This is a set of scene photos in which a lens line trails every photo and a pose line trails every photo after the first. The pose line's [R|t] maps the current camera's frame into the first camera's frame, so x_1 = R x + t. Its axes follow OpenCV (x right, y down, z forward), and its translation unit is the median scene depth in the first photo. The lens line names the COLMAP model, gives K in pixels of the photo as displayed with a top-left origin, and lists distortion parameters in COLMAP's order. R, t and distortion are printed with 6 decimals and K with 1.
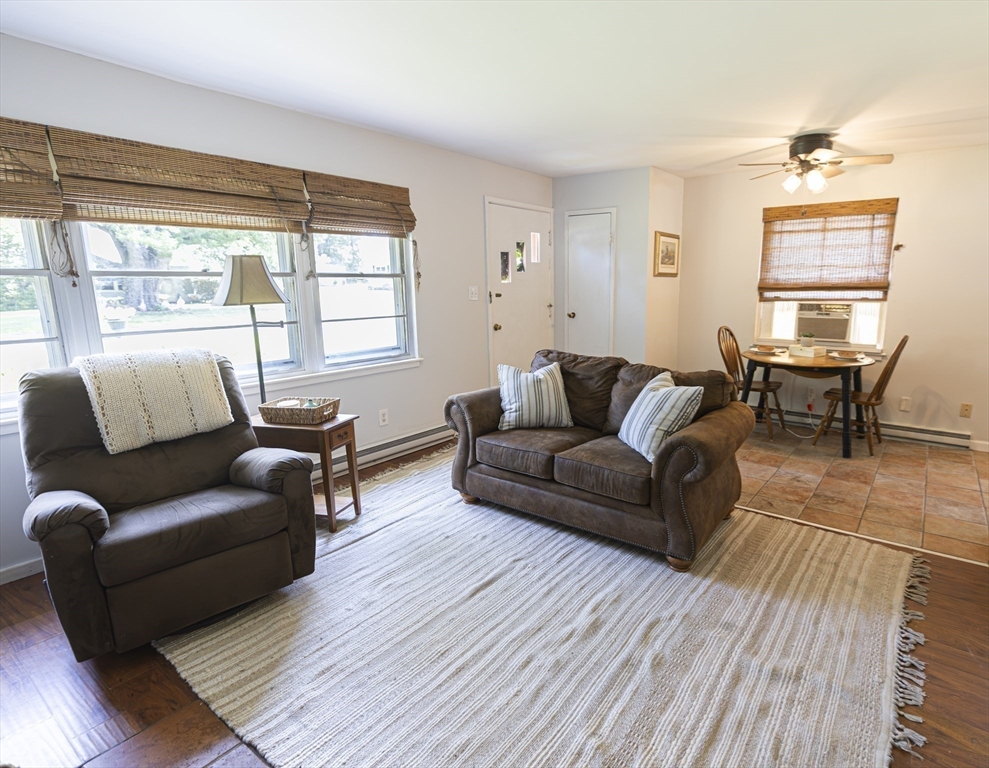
lens RADIAL K [[535.1, 0, 571.4], [0, 535.1, 376.4], [0, 0, 1]] dist [-0.001279, -0.000827]
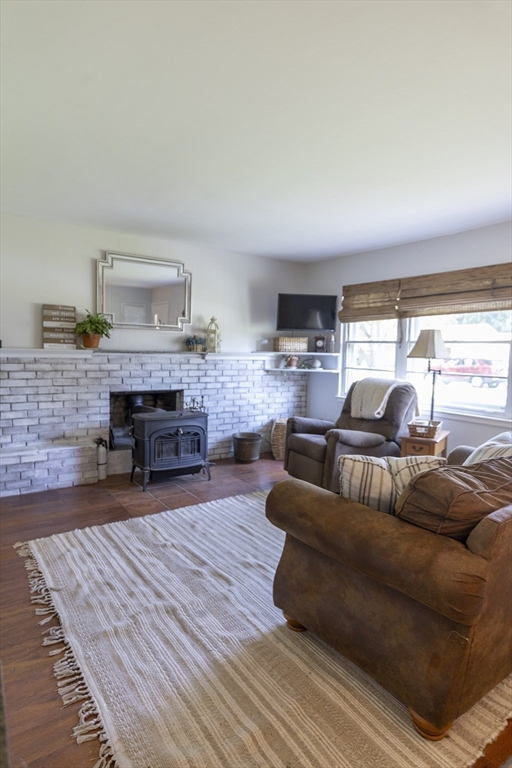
lens RADIAL K [[432.0, 0, 255.4], [0, 432.0, 380.3], [0, 0, 1]] dist [-0.004232, -0.000541]
pose [[-0.369062, 0.057954, -0.927596, 1.001513], [-0.184394, 0.973648, 0.134196, -0.179605], [0.910929, 0.220570, -0.348650, 1.188147]]
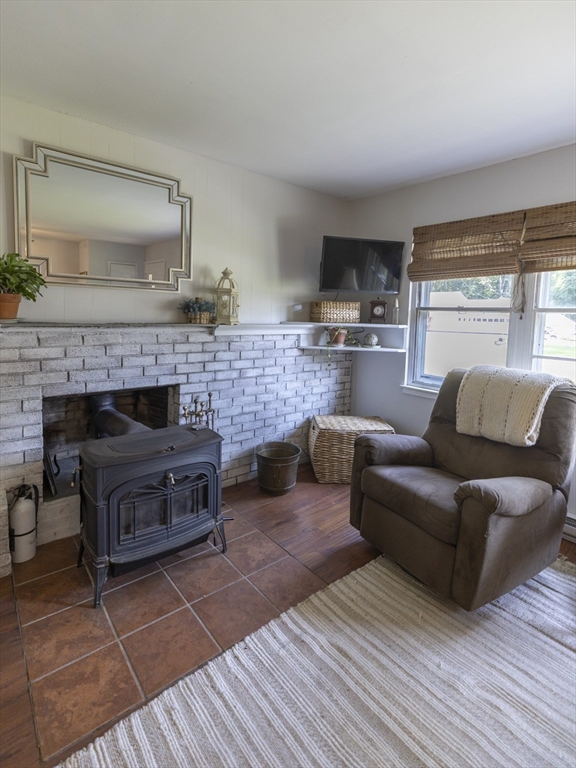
lens RADIAL K [[381.7, 0, 281.8], [0, 381.7, 342.2], [0, 0, 1]] dist [0.010035, -0.000379]
pose [[-0.292143, 0.065345, -0.954140, 0.235564], [-0.192912, 0.973130, 0.125712, -0.122614], [0.936716, 0.220791, -0.271687, 0.750637]]
